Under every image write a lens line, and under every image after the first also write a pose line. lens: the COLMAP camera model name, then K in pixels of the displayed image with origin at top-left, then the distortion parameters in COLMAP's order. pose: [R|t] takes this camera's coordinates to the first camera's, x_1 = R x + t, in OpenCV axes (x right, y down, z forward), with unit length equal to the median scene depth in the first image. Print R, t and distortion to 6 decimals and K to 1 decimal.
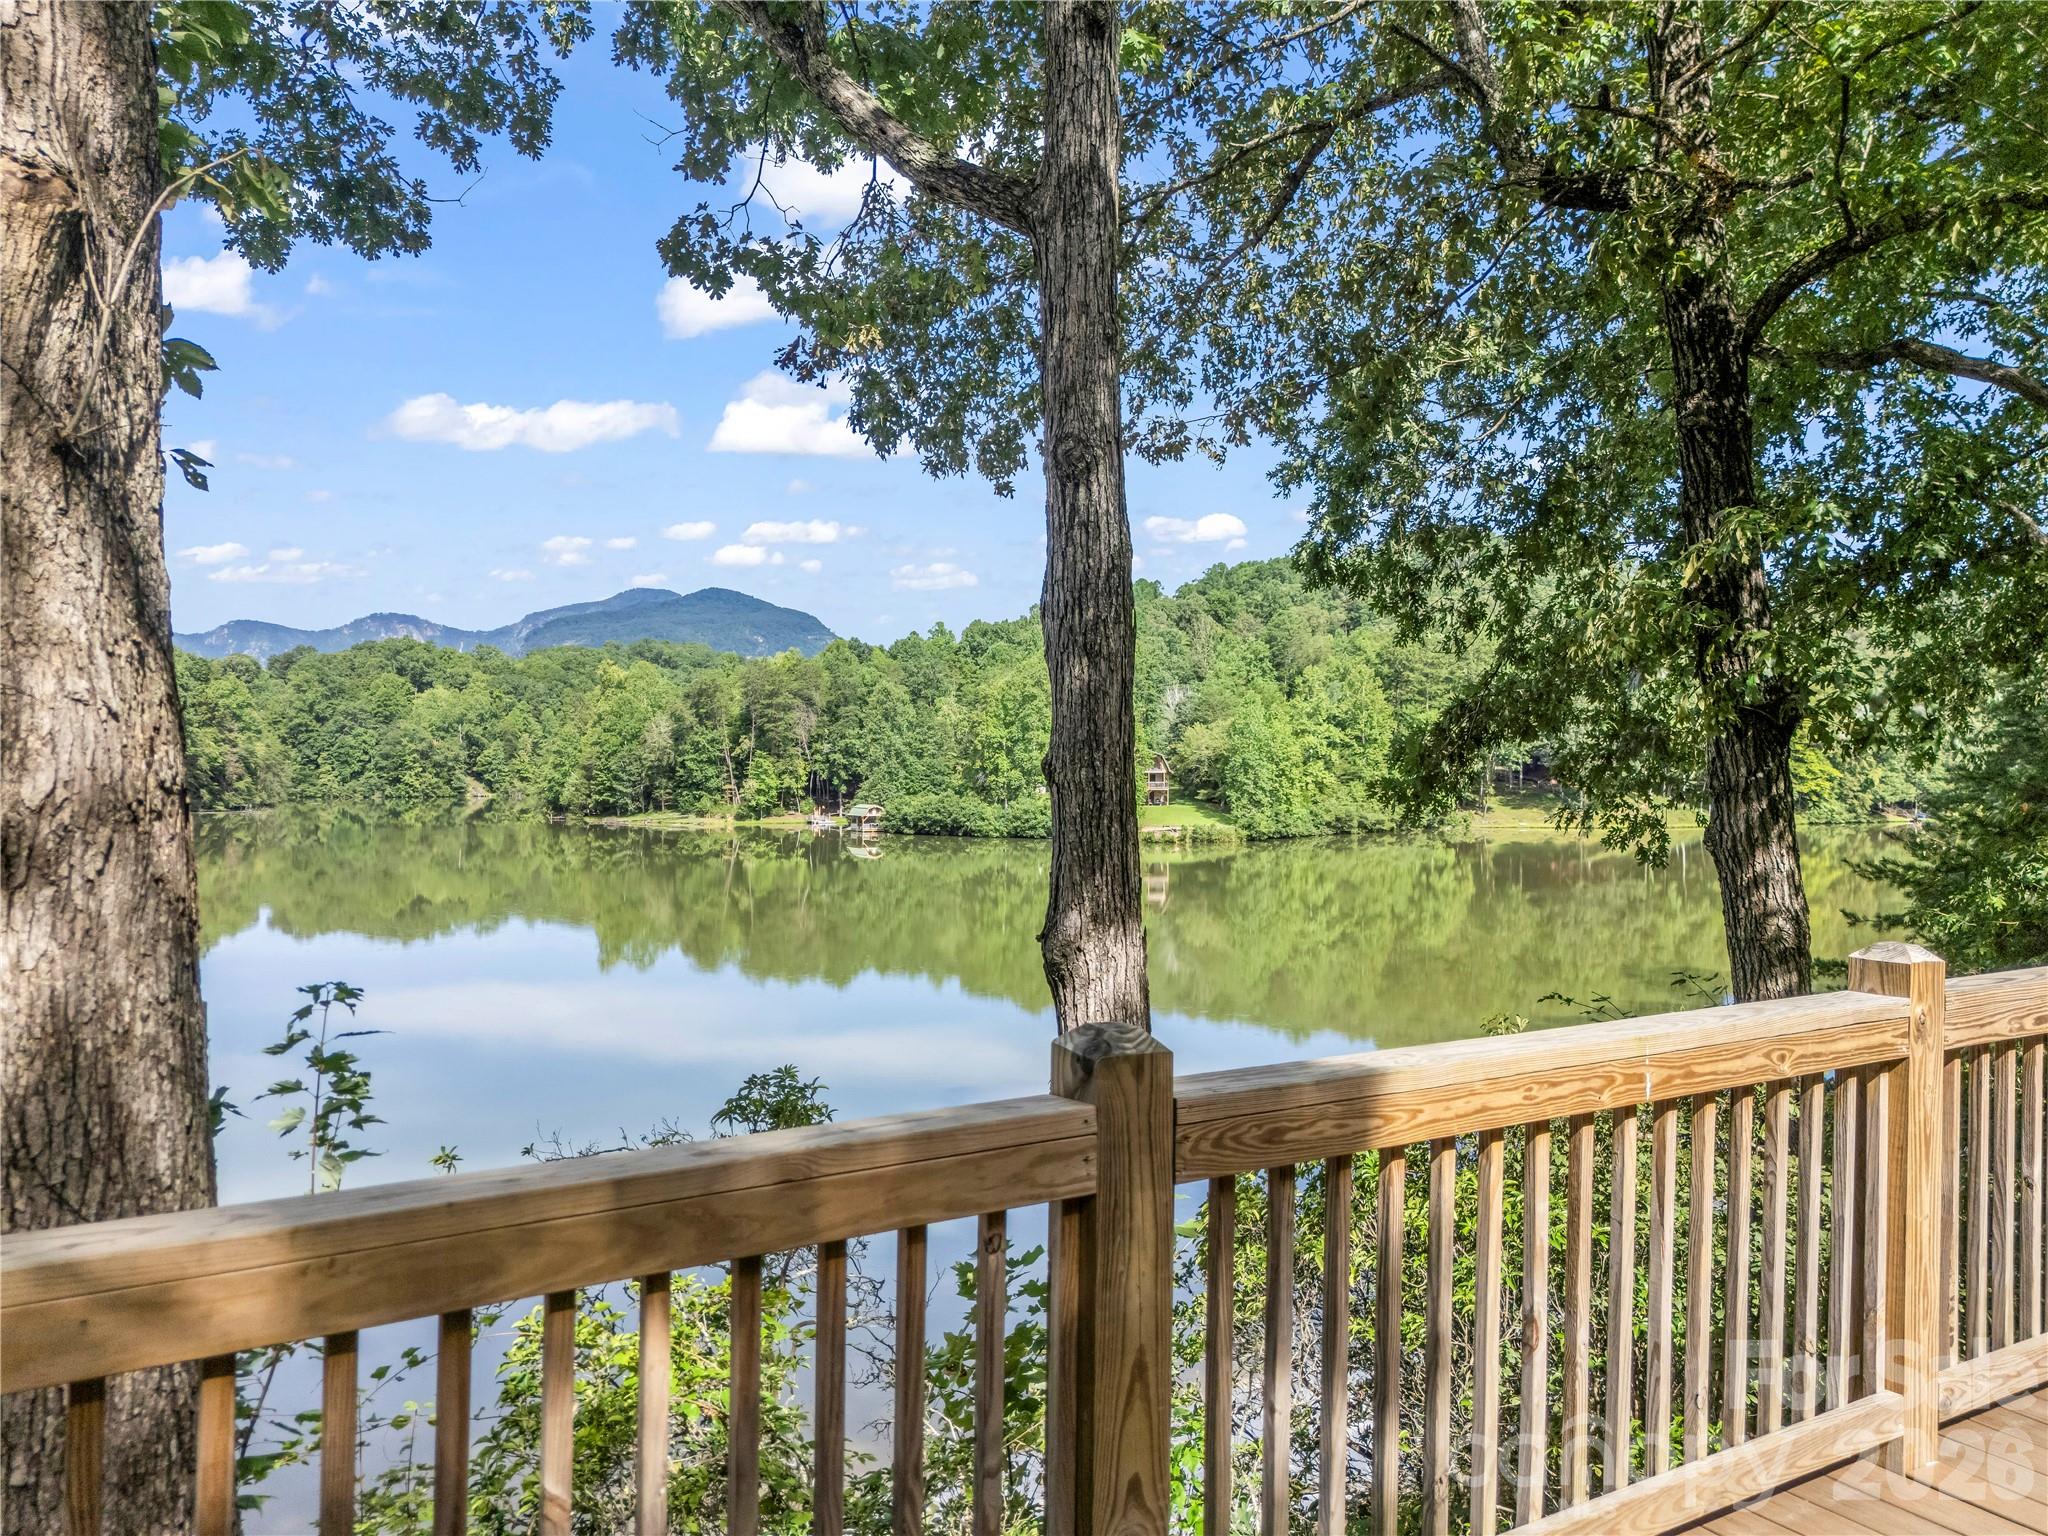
lens RADIAL K [[1502.3, 0, 1024.0], [0, 1502.3, 768.0], [0, 0, 1]] dist [0.064892, -0.096376]
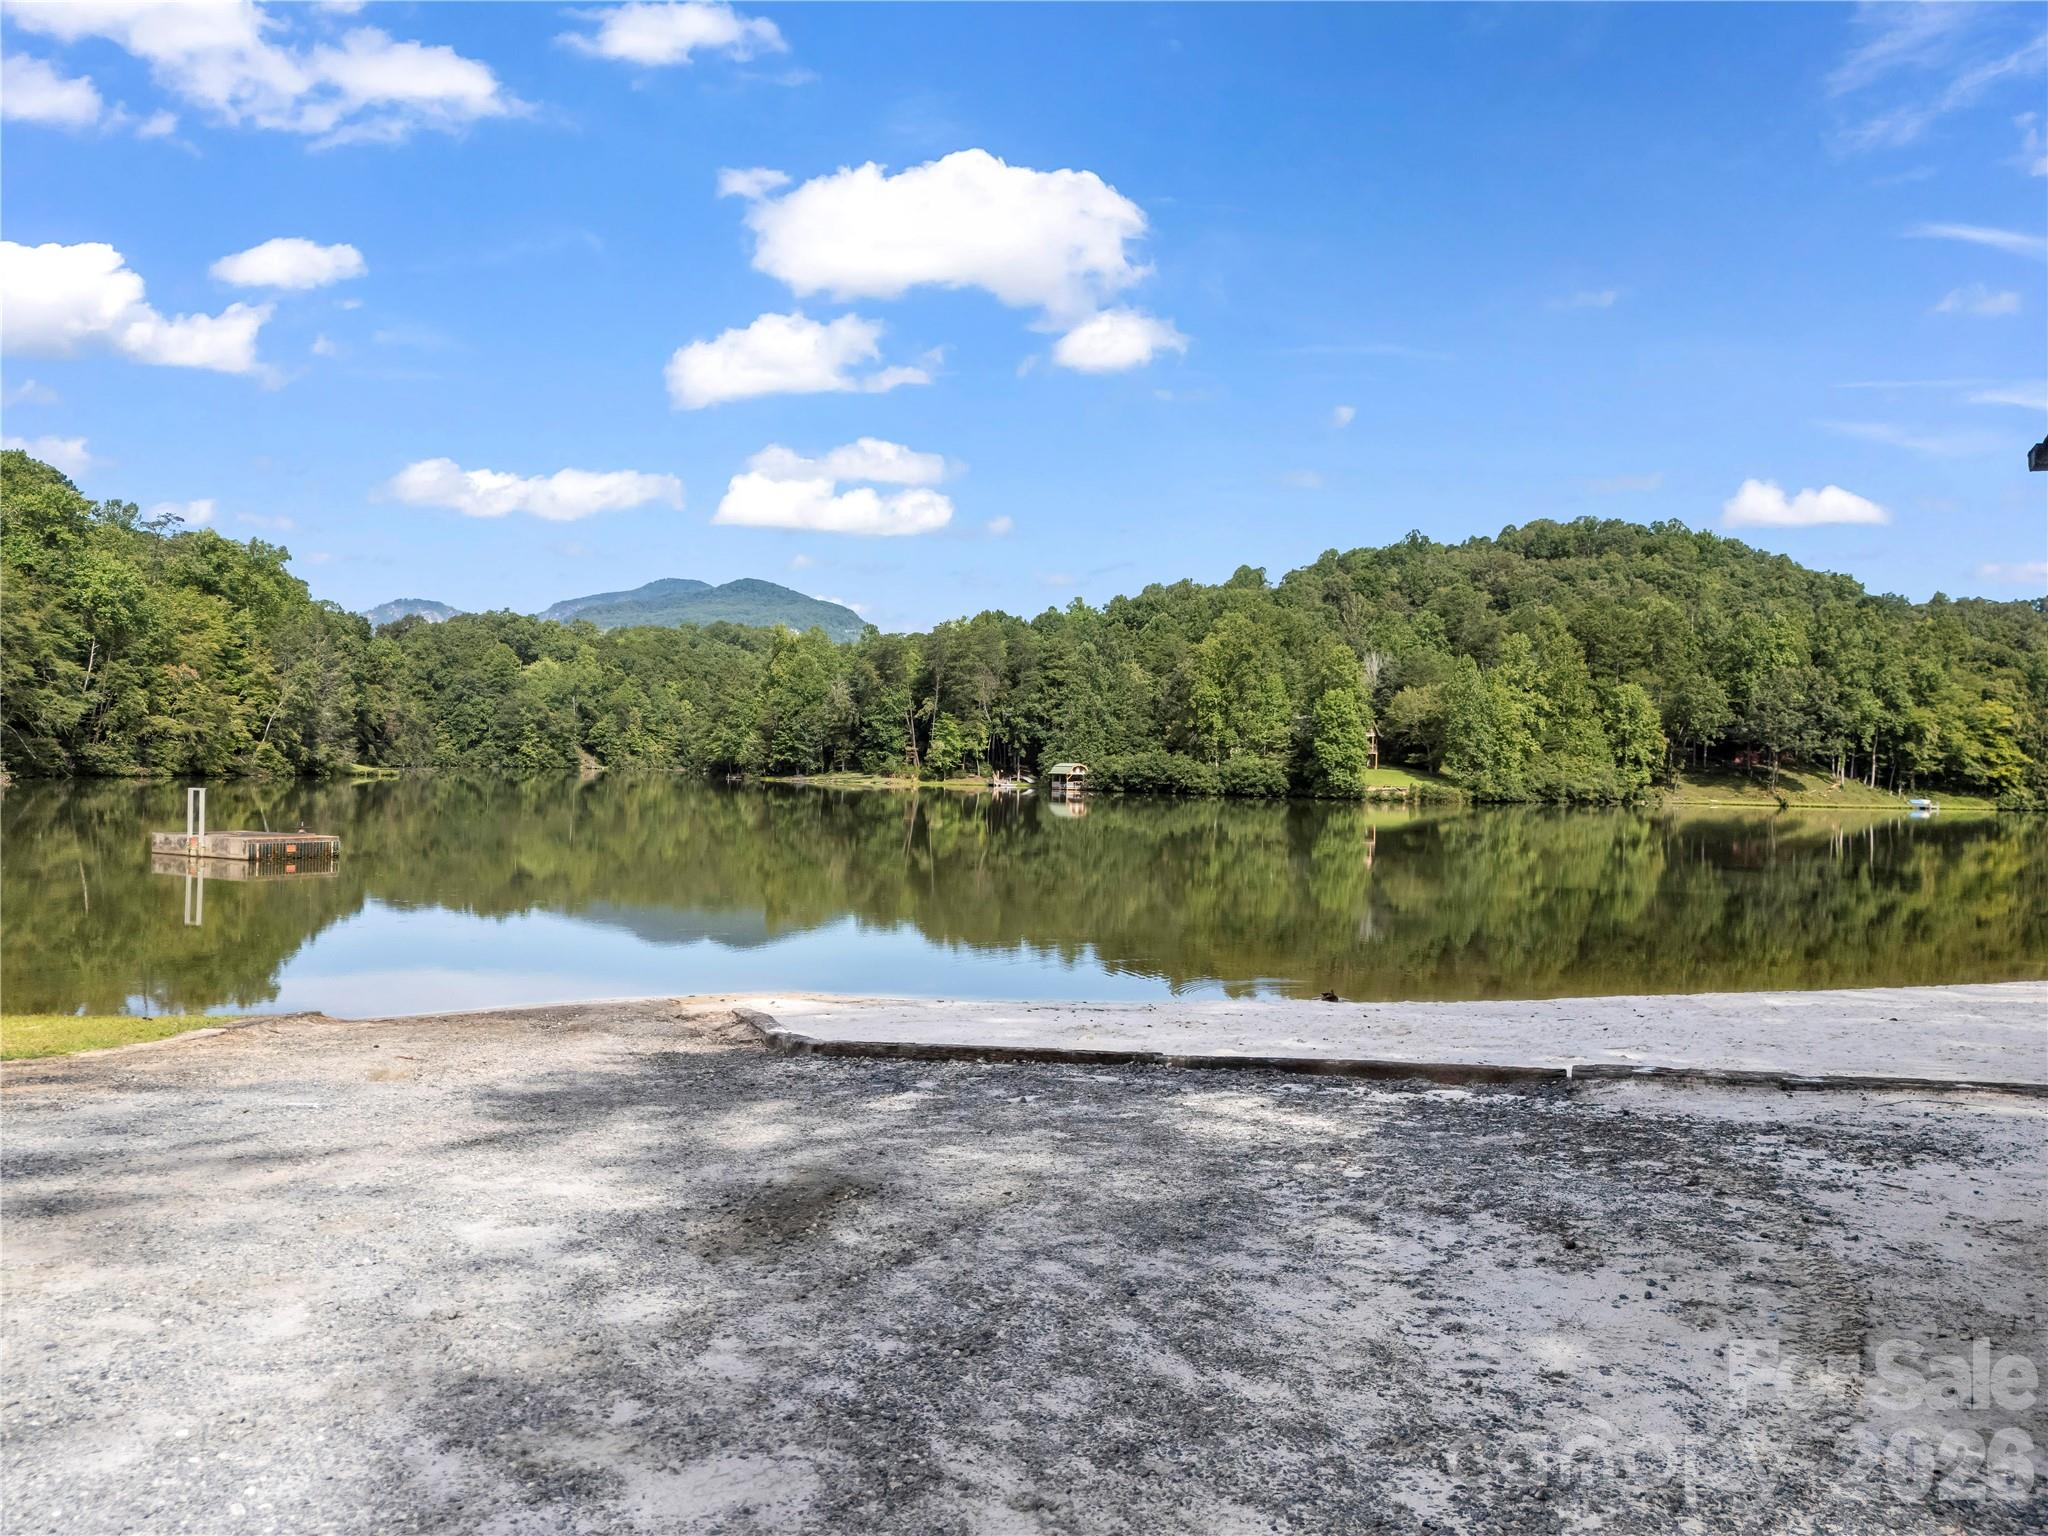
lens RADIAL K [[1552.7, 0, 1014.4], [0, 1552.7, 765.3], [0, 0, 1]] dist [0.085758, -0.112582]
pose [[0.999597, 0.019971, -0.020163, -0.105859], [-0.020080, 0.999785, -0.005193, 0.027890], [0.020055, 0.005596, 0.999783, -0.036214]]
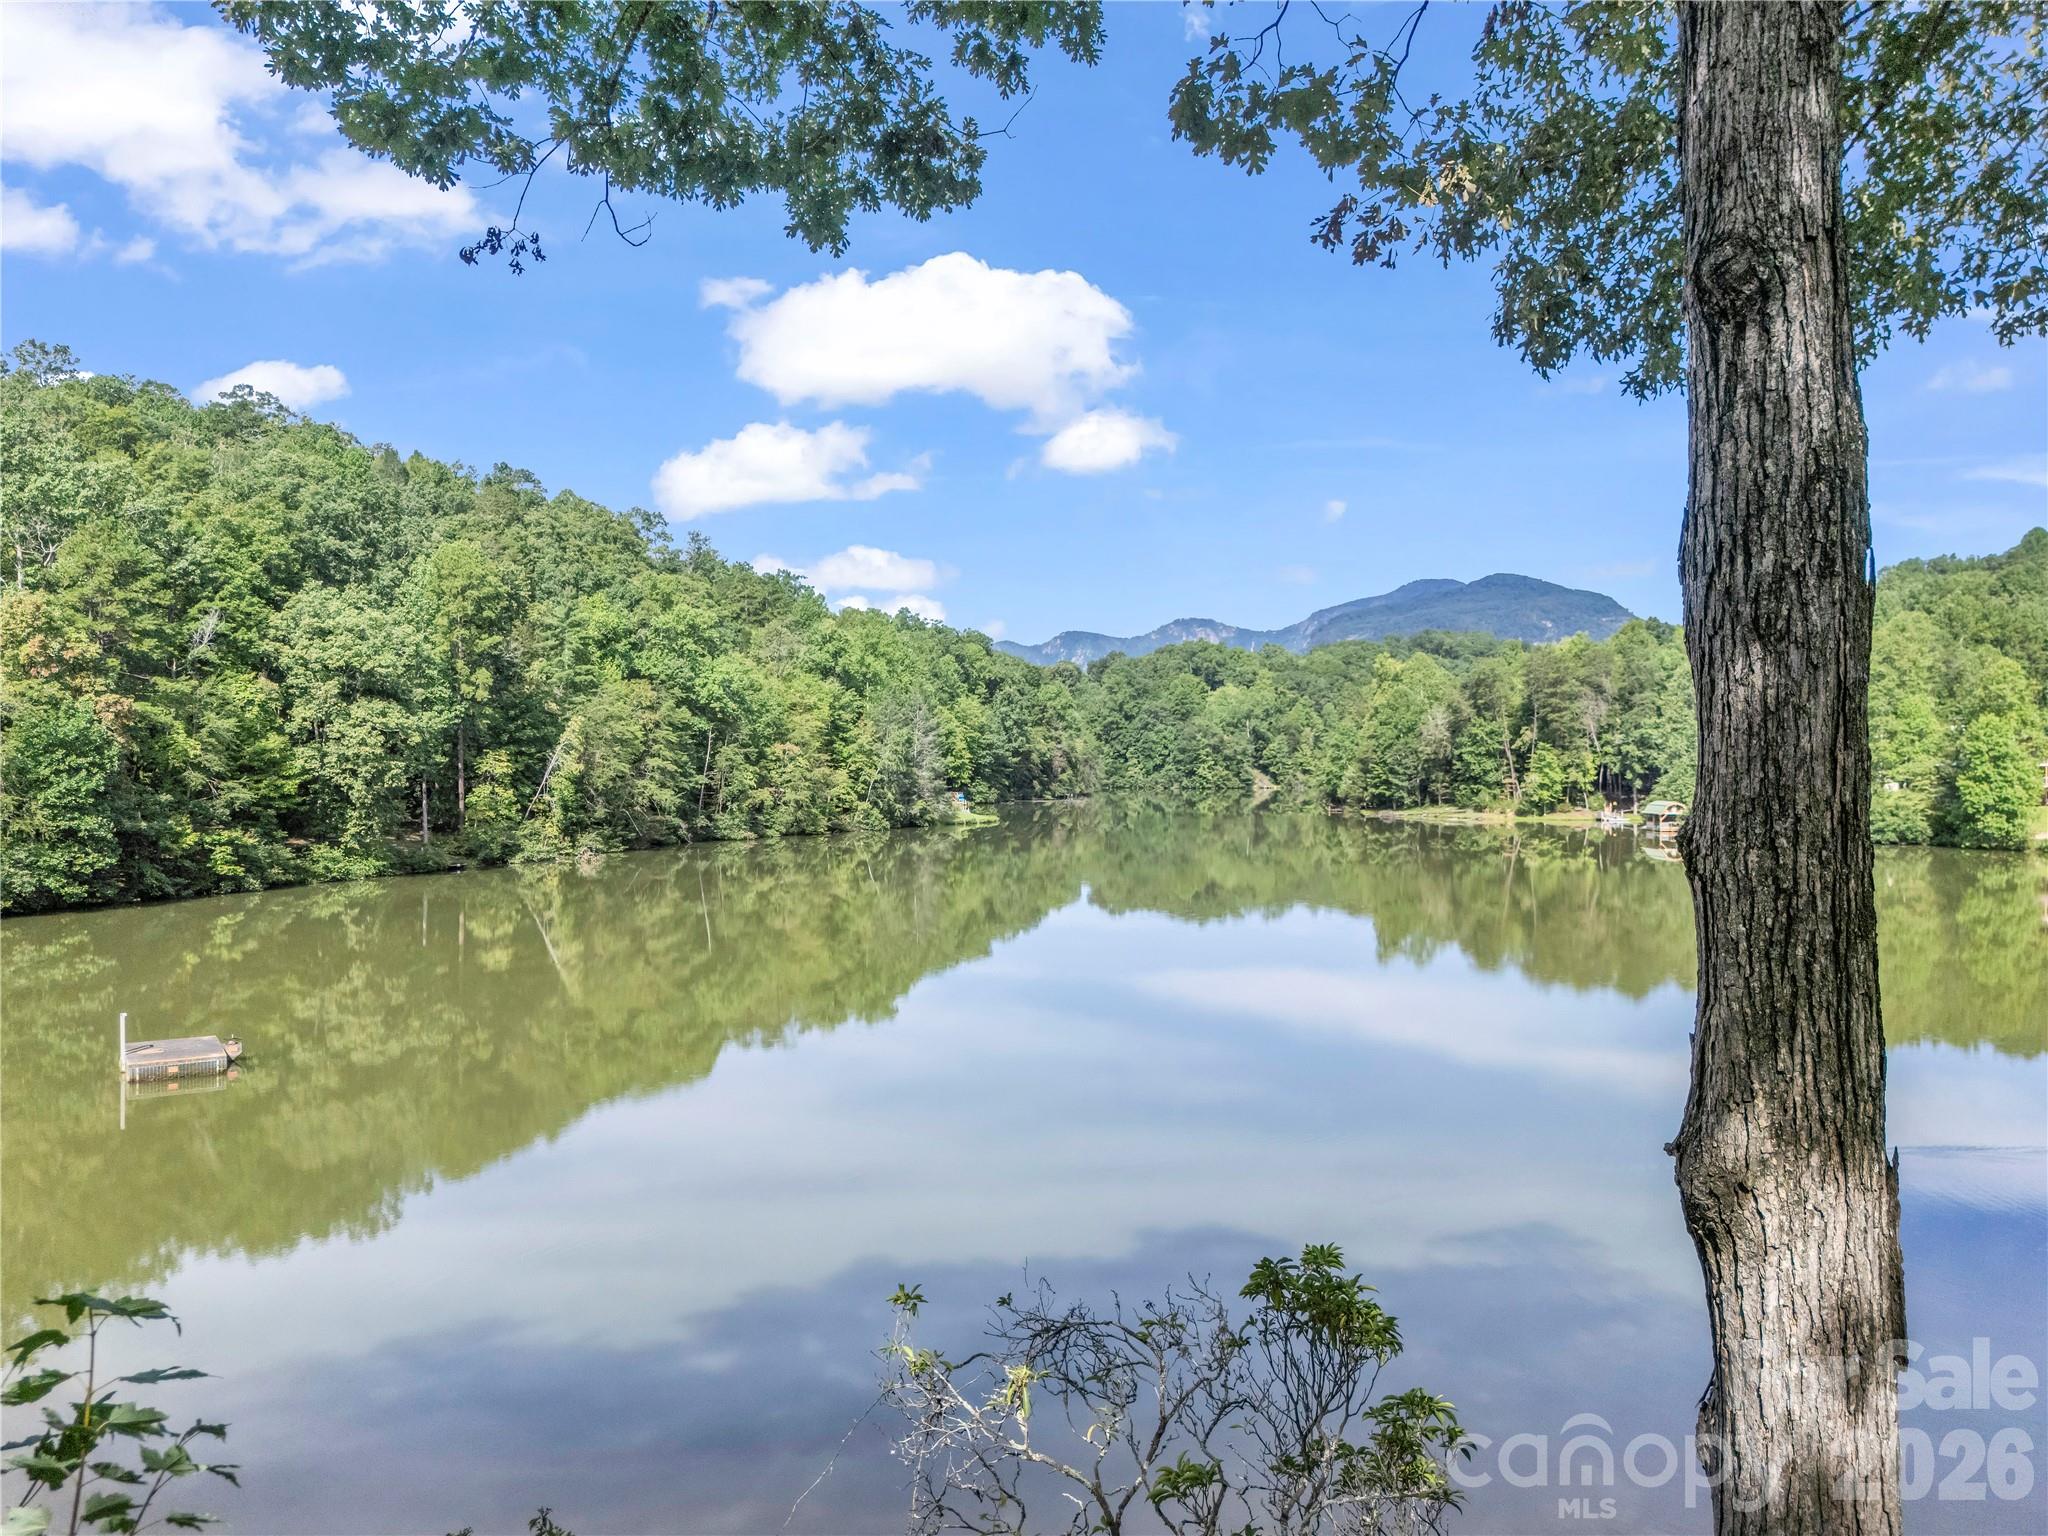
lens RADIAL K [[1506.9, 0, 1024.0], [0, 1506.9, 768.0], [0, 0, 1]] dist [0.062560, -0.057755]
pose [[0.874420, 0.000095, -0.485169, 0.001723], [0.002423, 0.999987, 0.004562, -0.000738], [0.485163, -0.005165, 0.874409, 0.008907]]
